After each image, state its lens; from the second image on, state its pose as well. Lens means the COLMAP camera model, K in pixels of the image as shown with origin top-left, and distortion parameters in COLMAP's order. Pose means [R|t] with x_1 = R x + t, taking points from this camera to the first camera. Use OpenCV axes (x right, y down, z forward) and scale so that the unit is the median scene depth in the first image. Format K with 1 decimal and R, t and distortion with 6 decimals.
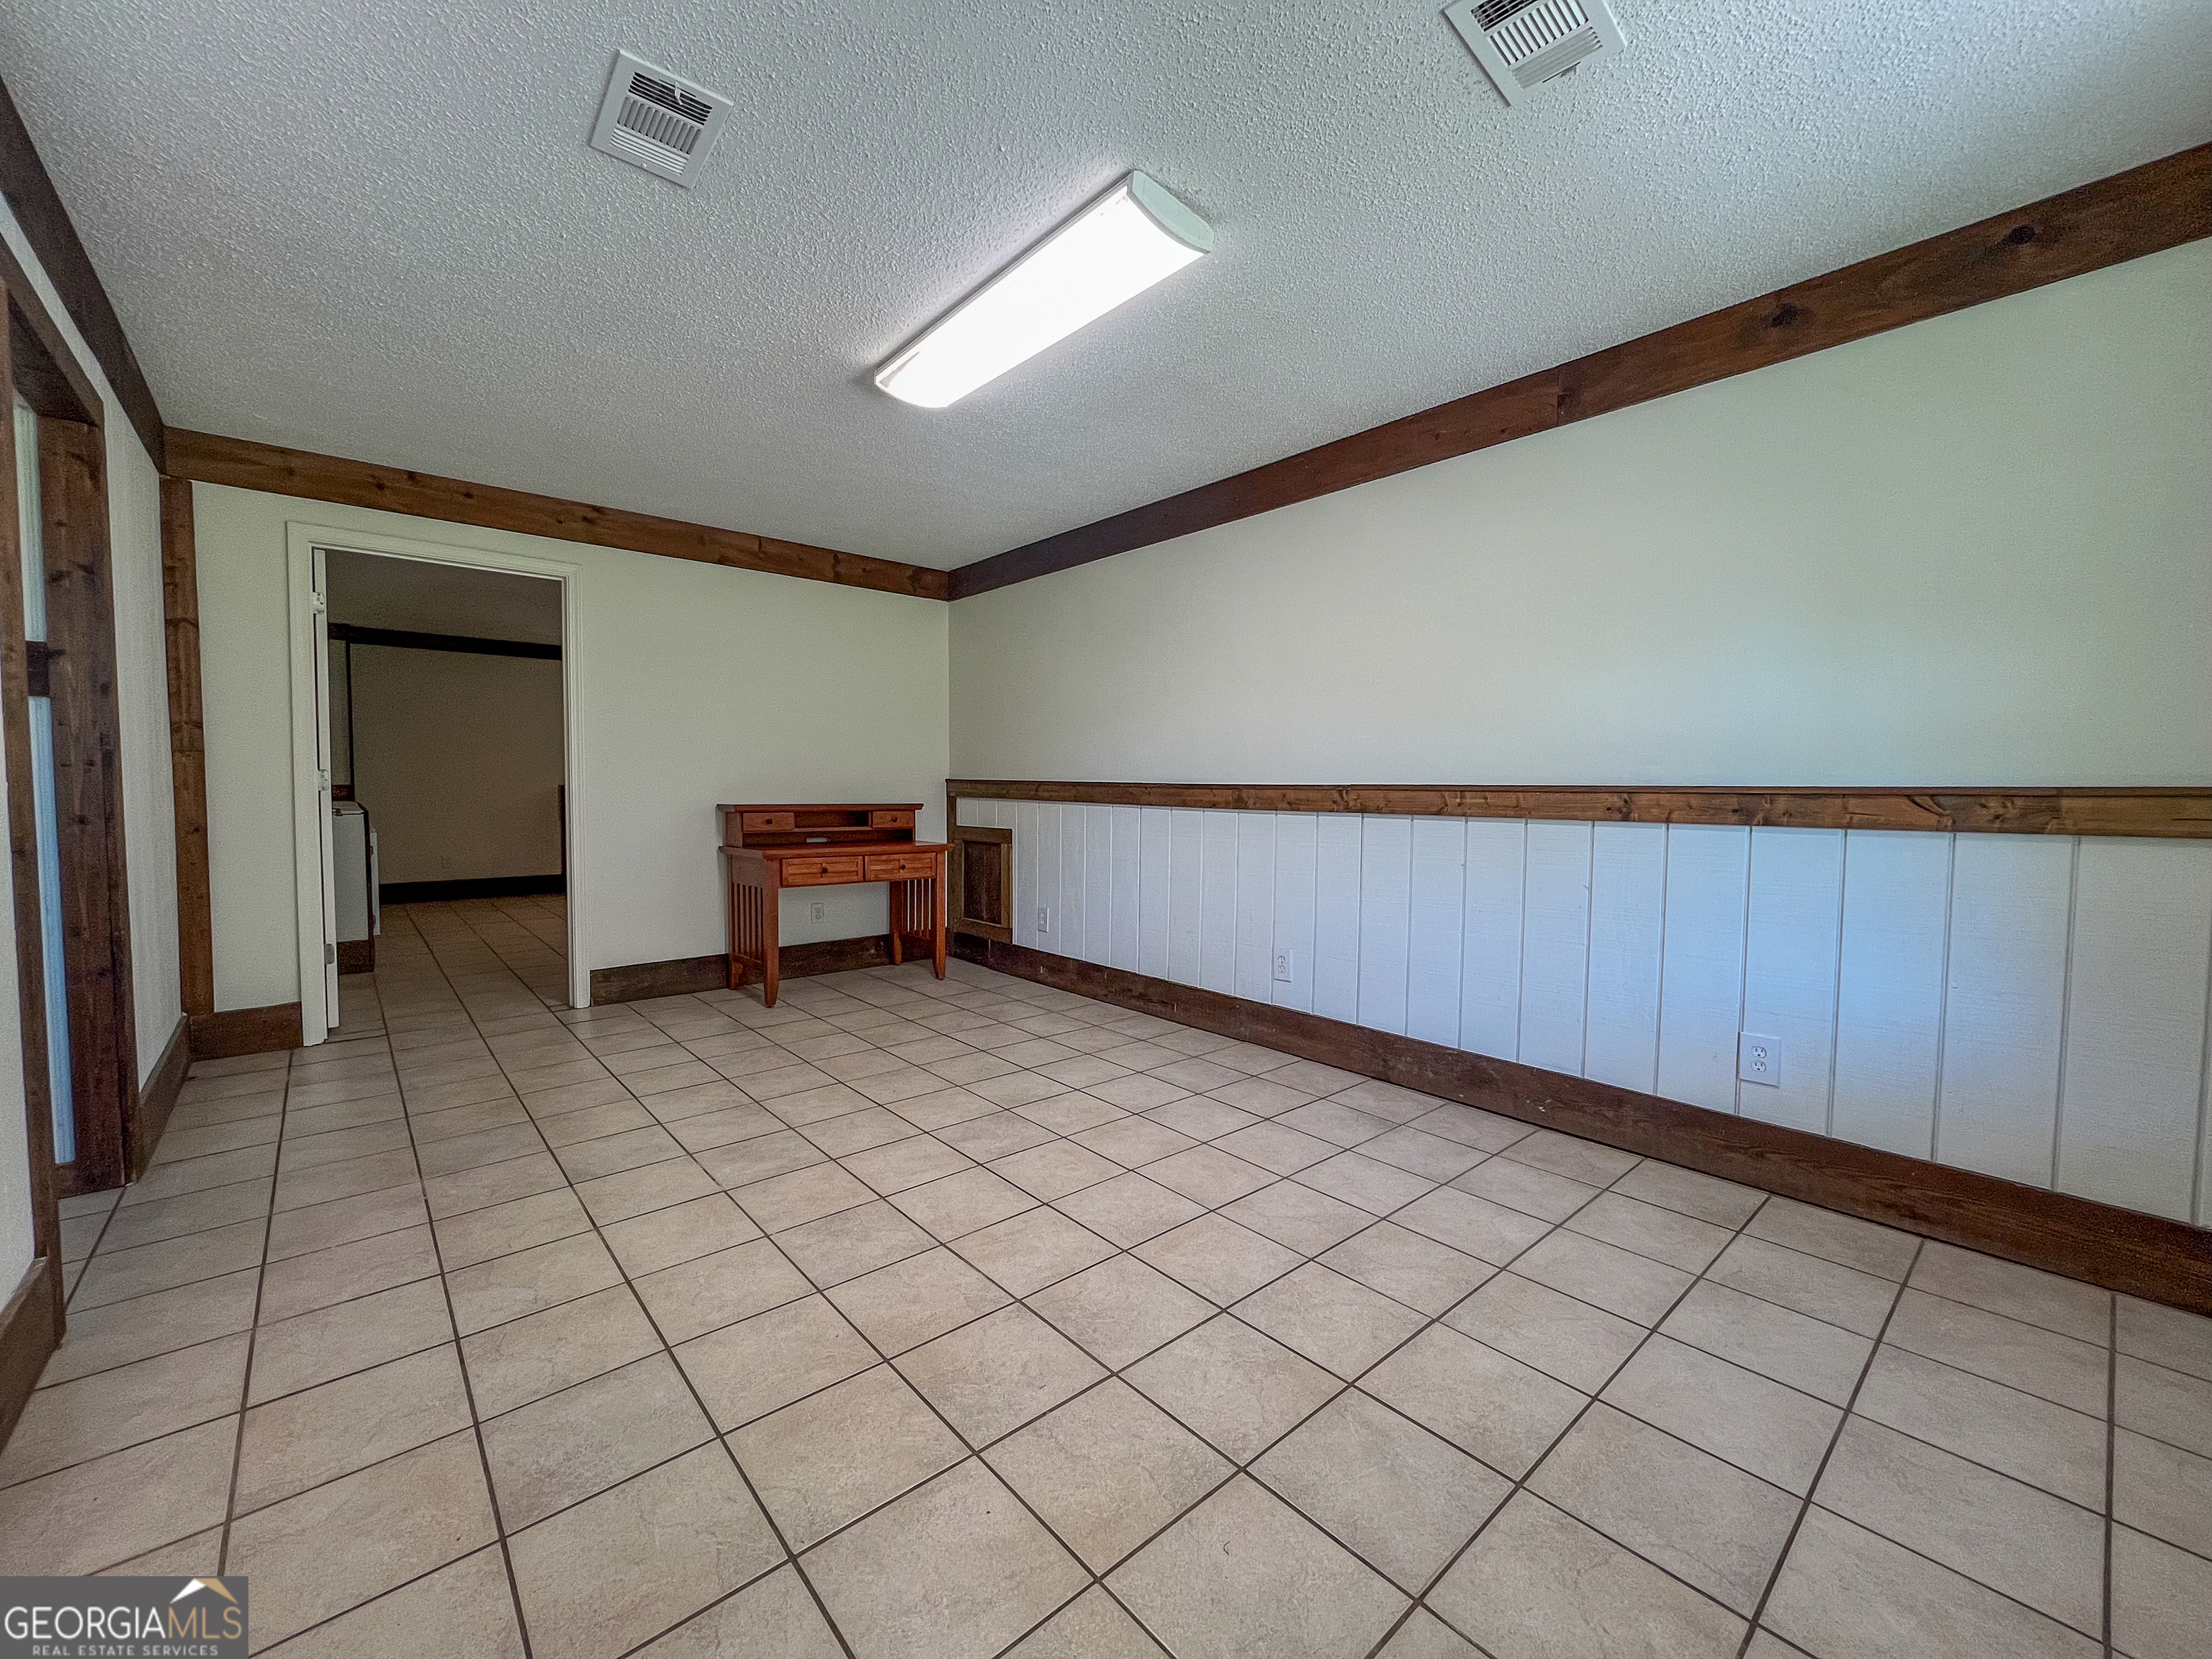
lens RADIAL K [[888.7, 0, 1101.0], [0, 888.7, 825.1], [0, 0, 1]] dist [0.000030, 0.000307]
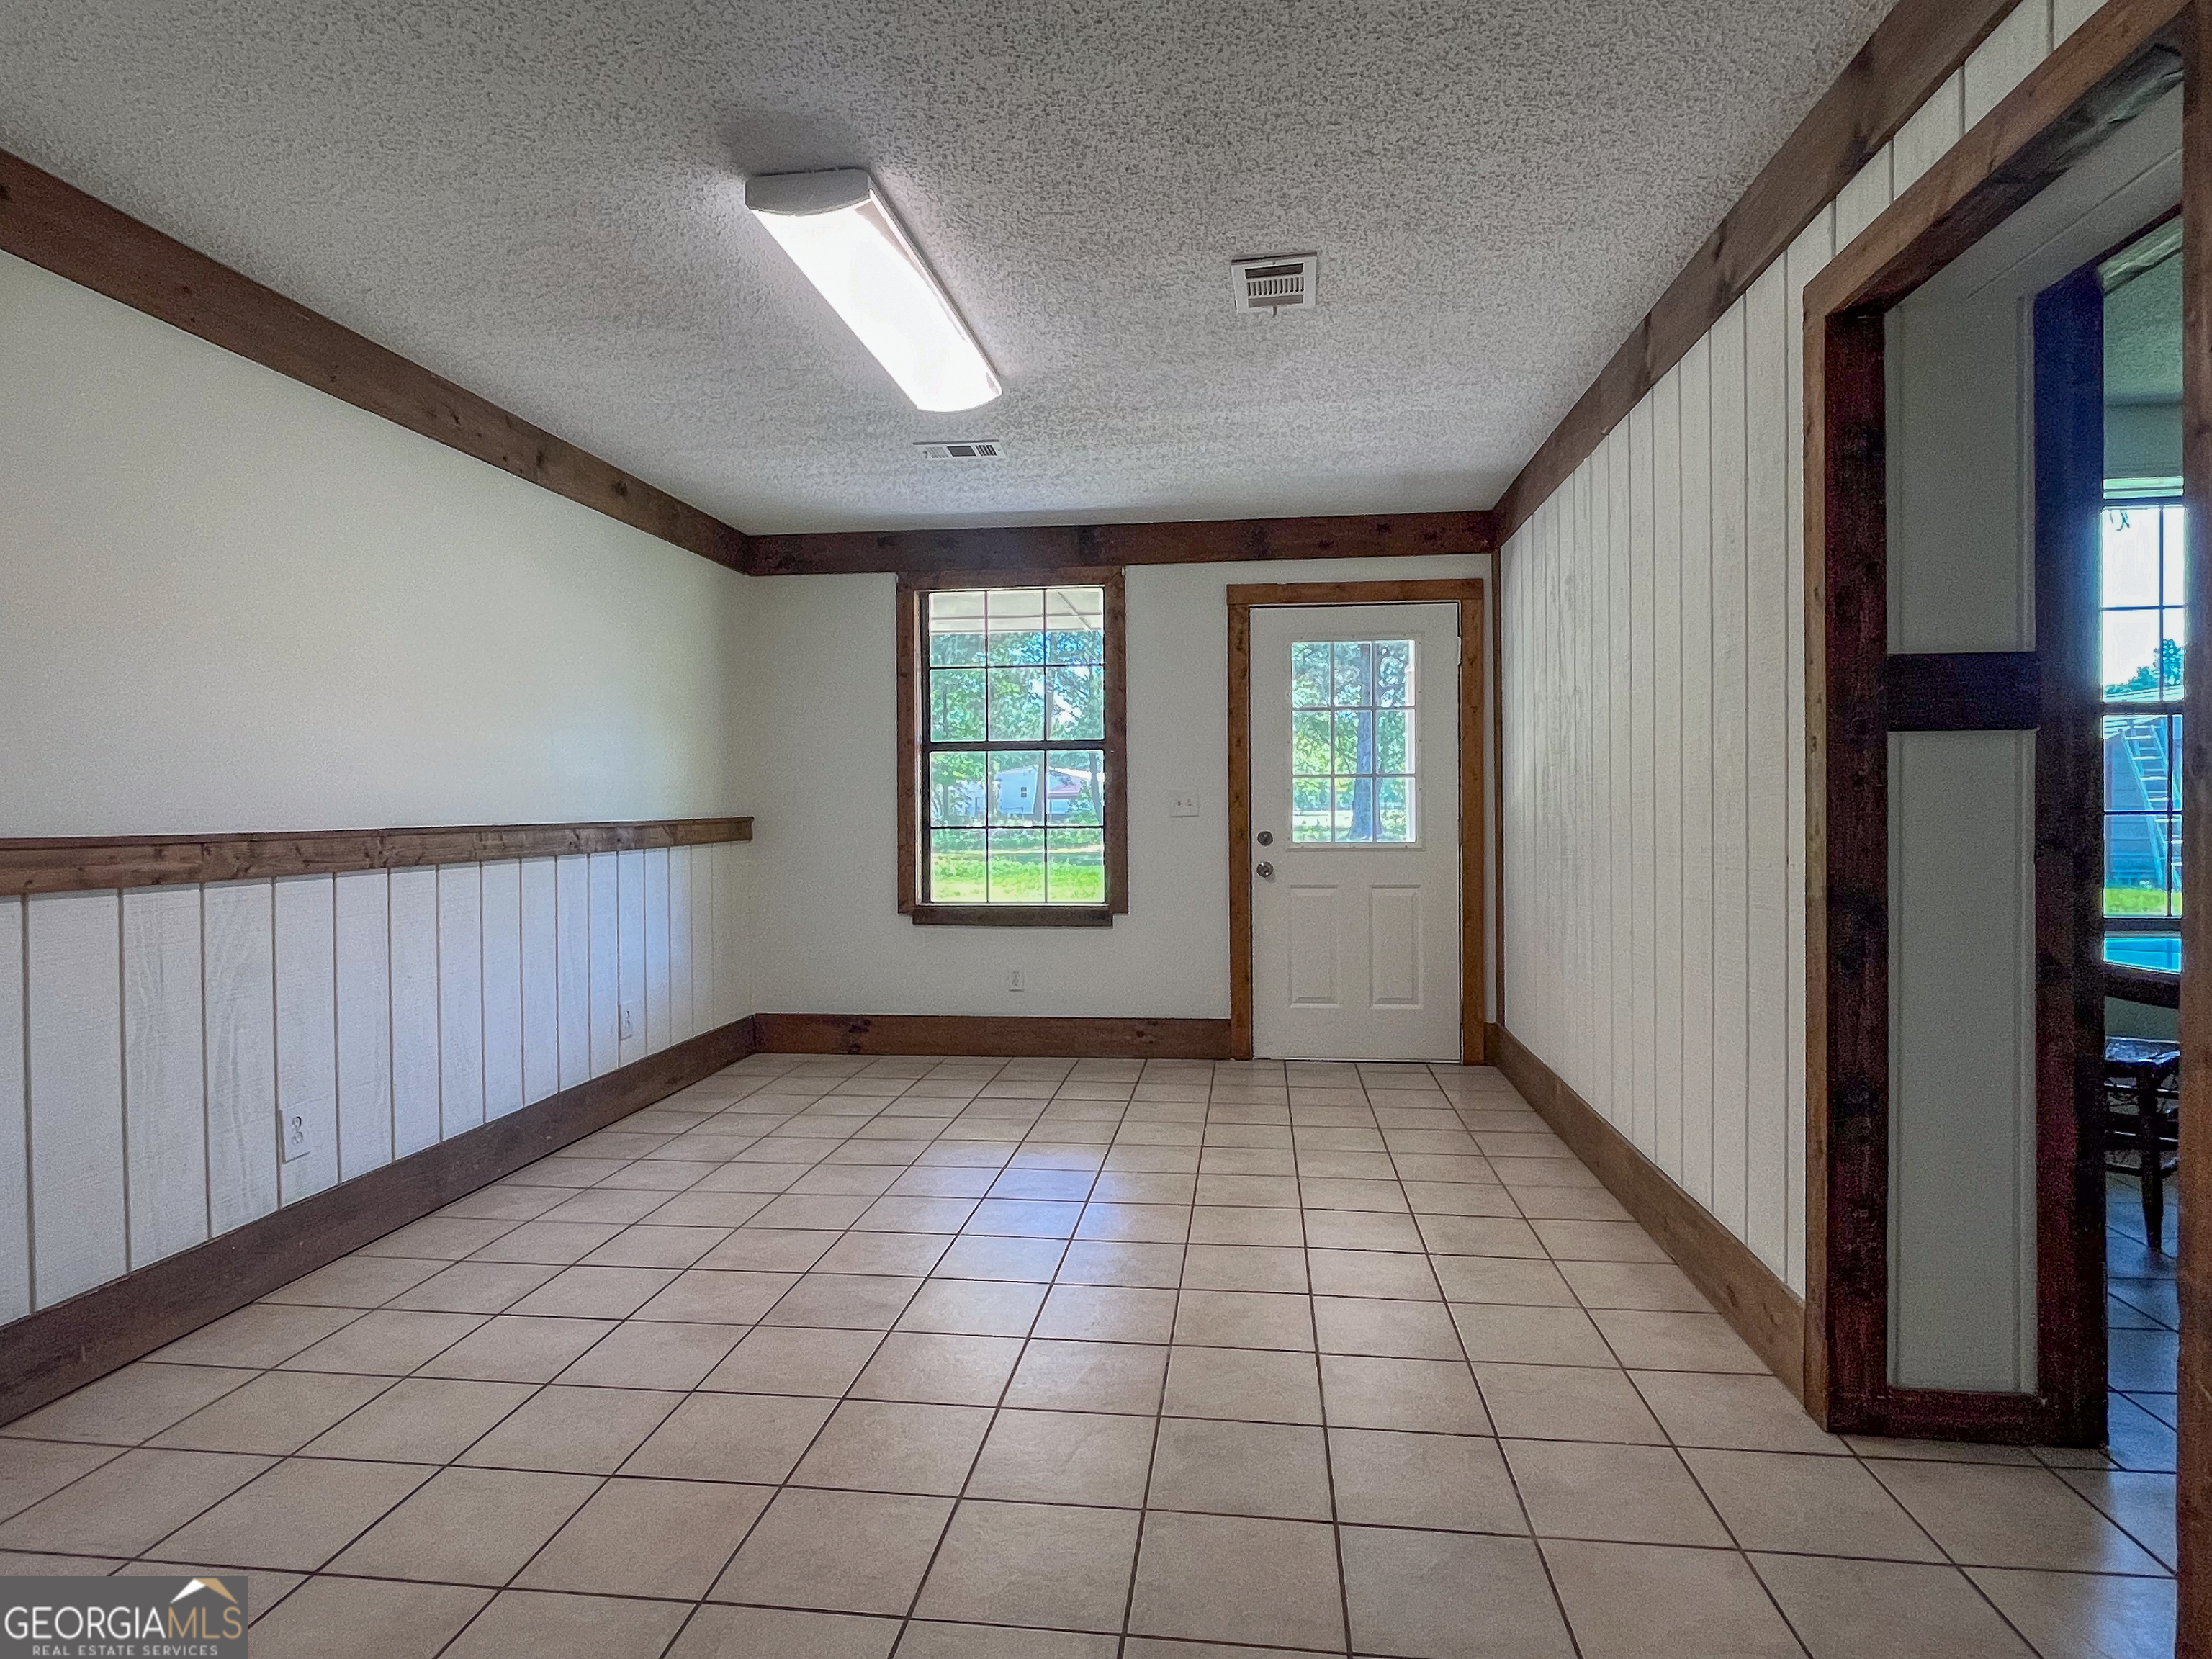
lens RADIAL K [[1214.2, 0, 1106.0], [0, 1214.2, 829.5], [0, 0, 1]] dist [0.000133, 0.000165]
pose [[-0.669573, -0.015139, 0.742592, -1.014796], [0.038888, 0.997706, 0.055405, -0.093103], [-0.741728, 0.065976, -0.667448, 1.491645]]
